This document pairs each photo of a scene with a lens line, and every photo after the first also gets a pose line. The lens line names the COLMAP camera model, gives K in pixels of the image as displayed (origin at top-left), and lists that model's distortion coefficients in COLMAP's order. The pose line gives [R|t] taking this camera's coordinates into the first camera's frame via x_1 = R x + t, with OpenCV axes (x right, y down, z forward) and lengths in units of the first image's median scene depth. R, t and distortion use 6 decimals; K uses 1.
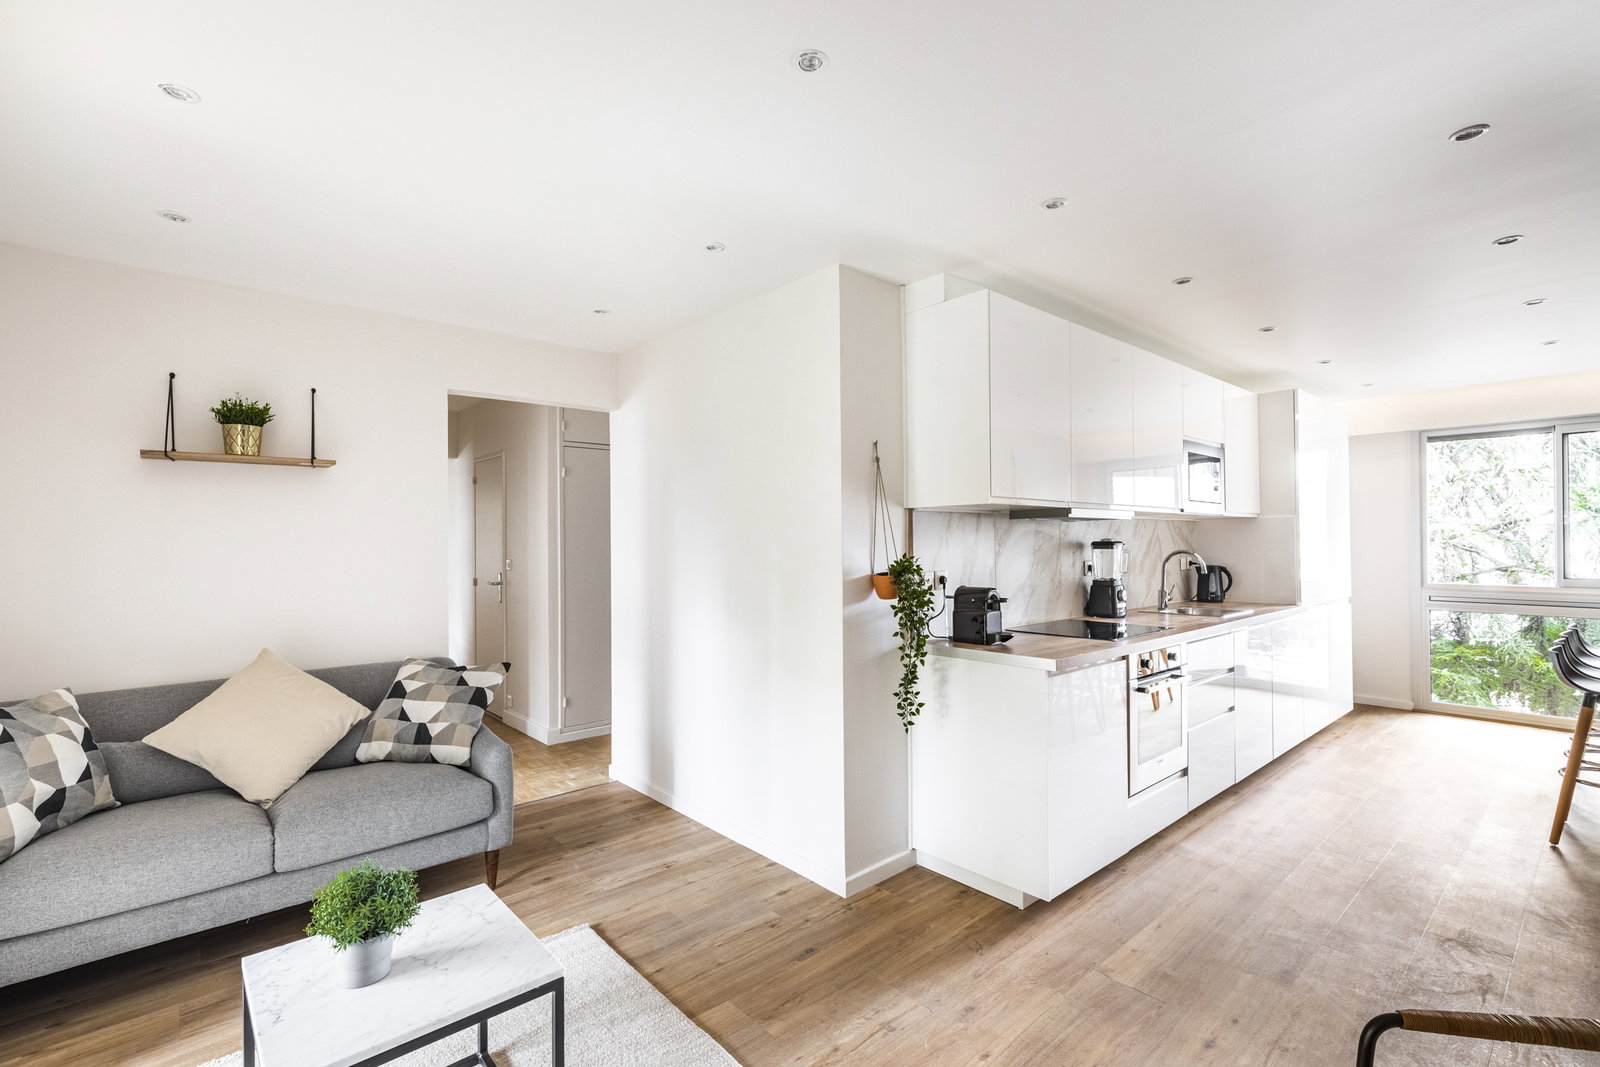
lens RADIAL K [[720.8, 0, 800.0], [0, 720.8, 533.5], [0, 0, 1]] dist [0.002320, 0.000267]
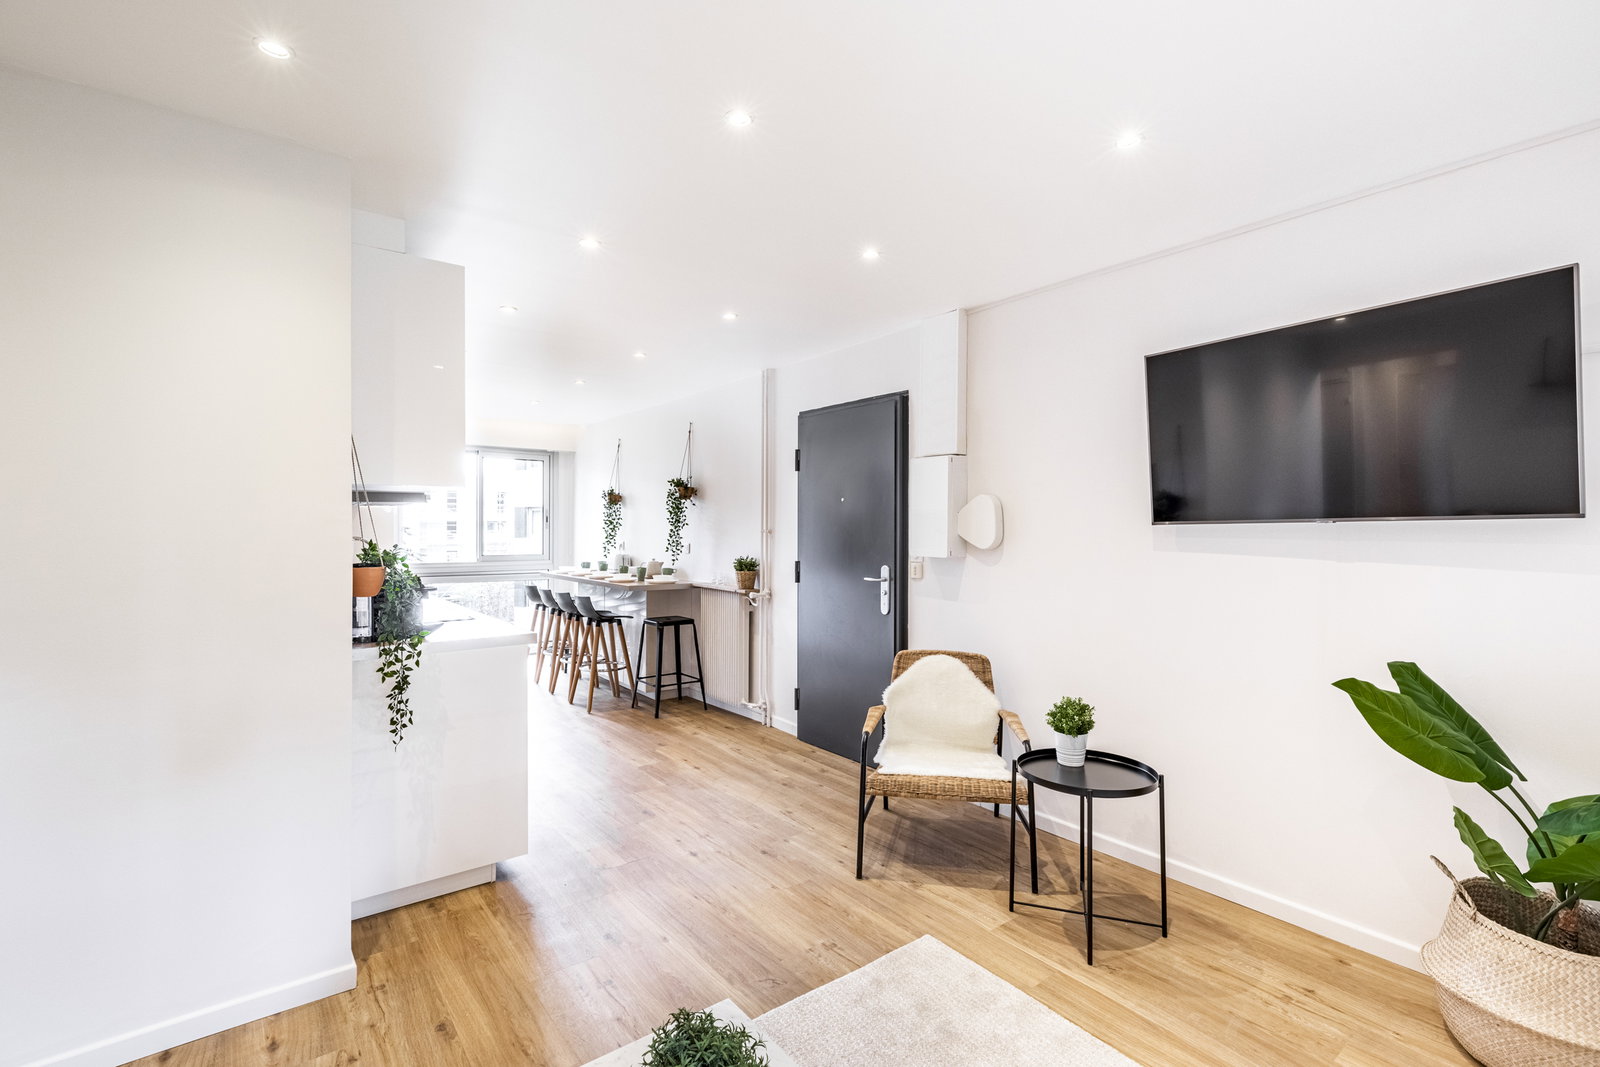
lens RADIAL K [[723.8, 0, 798.0], [0, 723.8, 525.5], [0, 0, 1]] dist [0.000549, 0.000072]
pose [[0.065989, 0.010706, 0.997763, -0.573898], [-0.012740, 0.999870, -0.009886, 0.011645], [-0.997739, -0.012059, 0.066117, 0.405376]]
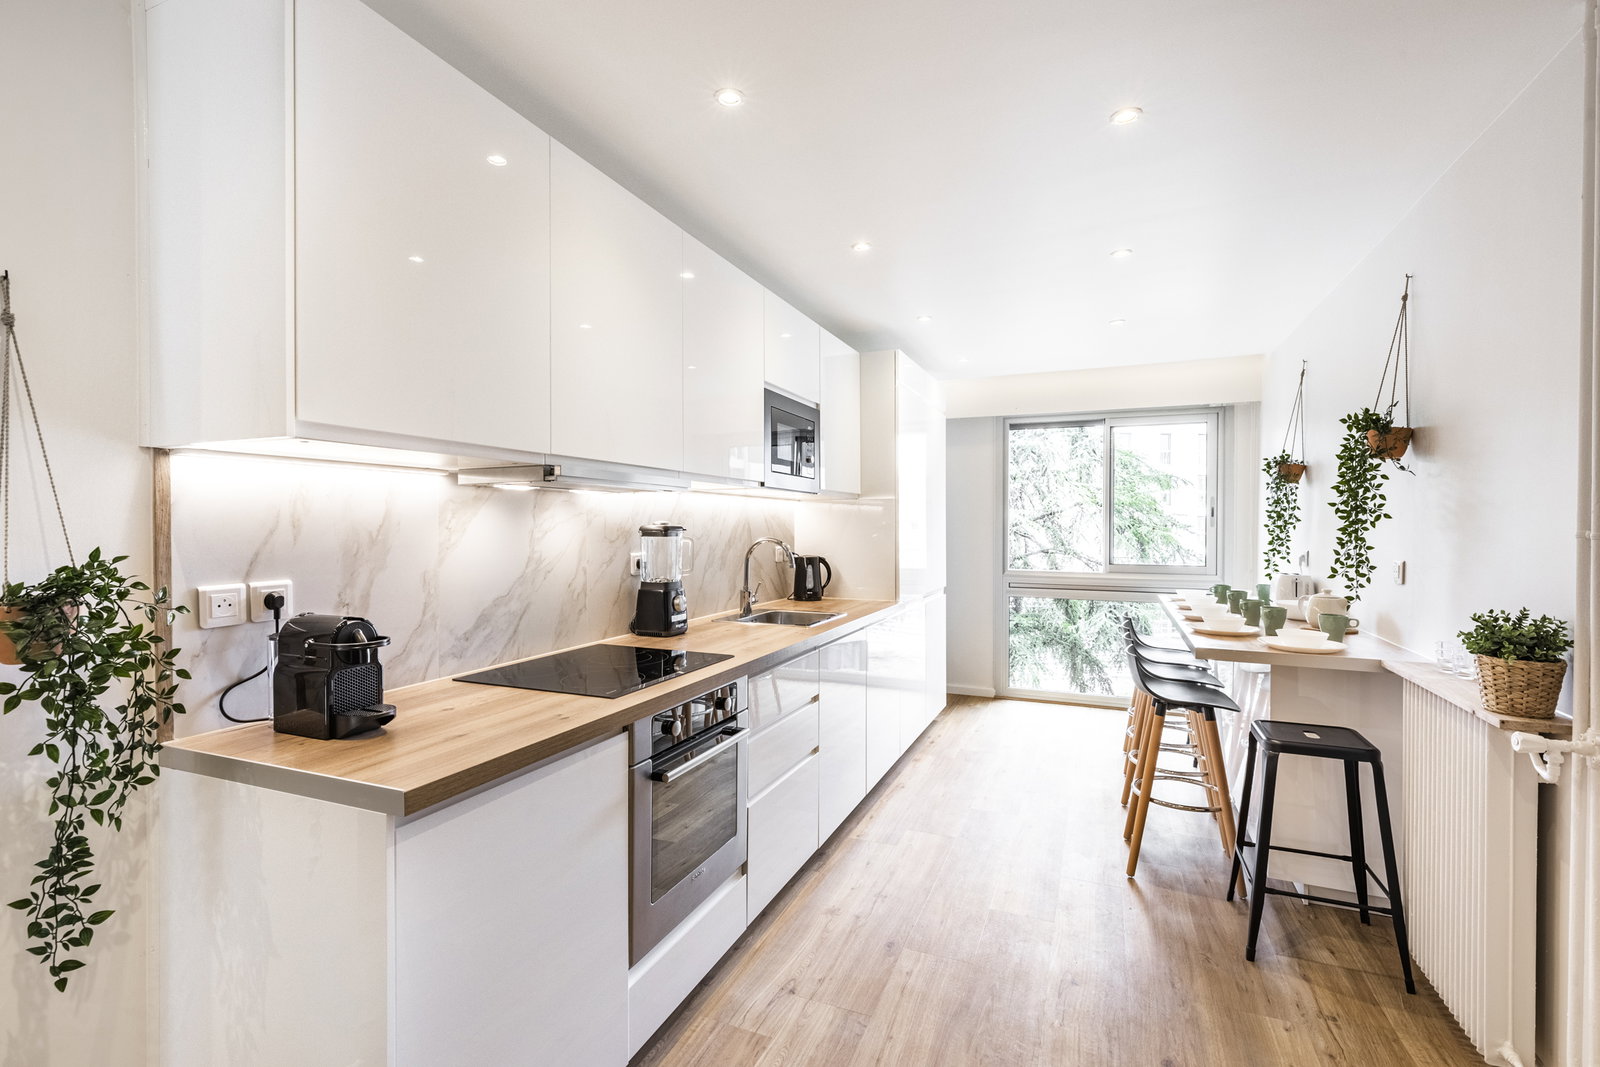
lens RADIAL K [[723.8, 0, 798.0], [0, 723.8, 525.5], [0, 0, 1]] dist [0.000549, 0.000072]
pose [[0.900615, 0.006274, 0.434573, 0.293571], [-0.010249, 0.999924, 0.006803, 0.005468], [-0.434498, -0.010581, 0.900611, 0.385294]]
